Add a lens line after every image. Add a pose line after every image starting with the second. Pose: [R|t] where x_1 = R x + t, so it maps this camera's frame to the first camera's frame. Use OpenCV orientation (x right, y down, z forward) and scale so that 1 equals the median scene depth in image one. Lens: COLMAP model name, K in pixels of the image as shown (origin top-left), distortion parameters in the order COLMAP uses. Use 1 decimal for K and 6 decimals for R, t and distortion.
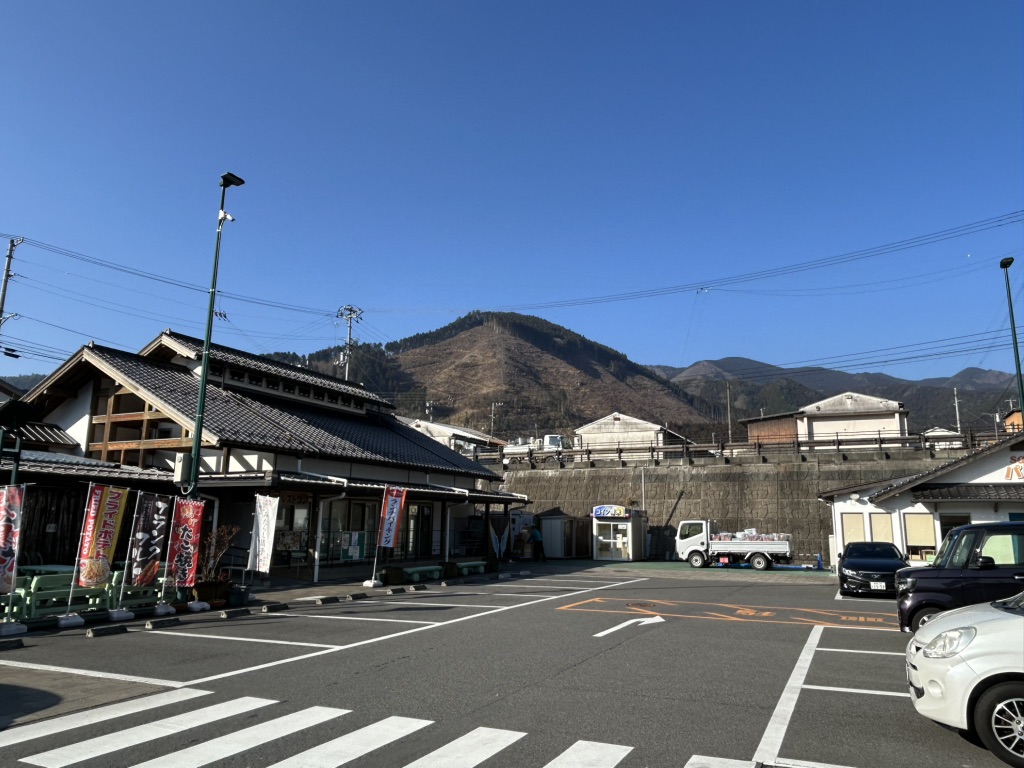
lens RADIAL K [[632.1, 0, 513.0], [0, 632.1, 405.7], [0, 0, 1]] dist [-0.006107, -0.001838]
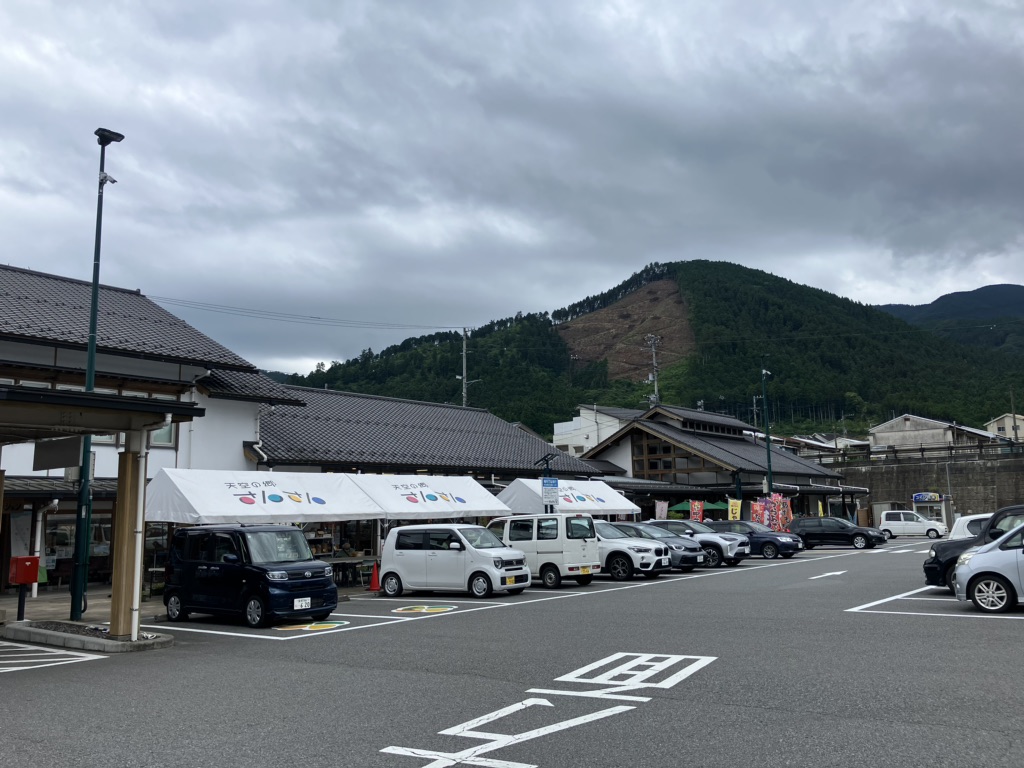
lens RADIAL K [[758.2, 0, 515.2], [0, 758.2, 398.8], [0, 0, 1]] dist [0.070464, -0.108639]
pose [[0.971569, -0.065132, -0.227620, -0.288183], [0.073074, 0.996971, 0.026630, -0.141755], [0.225196, -0.042506, 0.973386, -0.748516]]
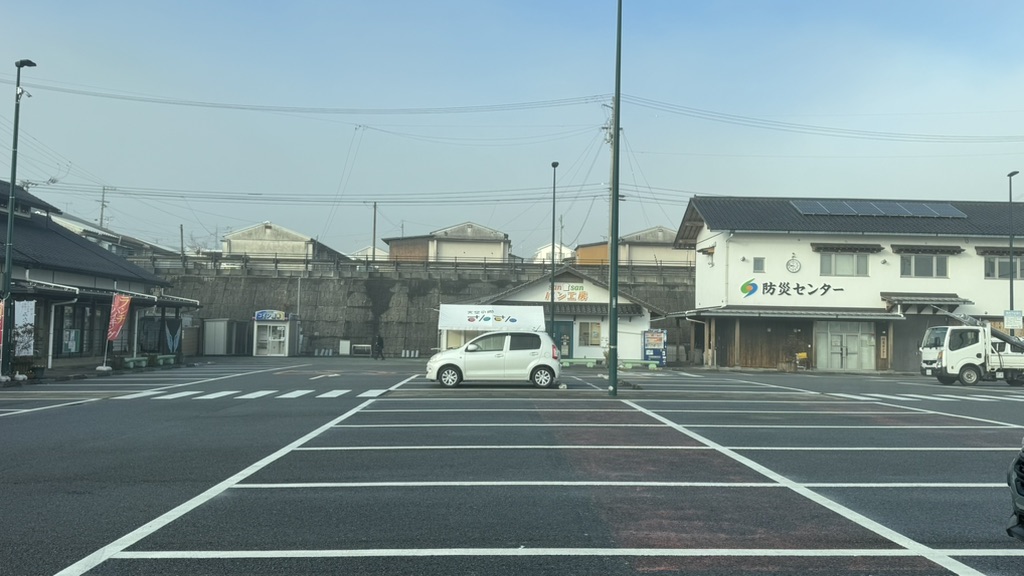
lens RADIAL K [[781.6, 0, 512.0], [0, 781.6, 288.0], [0, 0, 1]] dist [0.055612, -0.006291]
pose [[0.869294, 0.035720, 0.493004, -0.152369], [-0.100963, 0.989189, 0.106353, -0.071670], [-0.483875, -0.142227, 0.863502, -0.402916]]
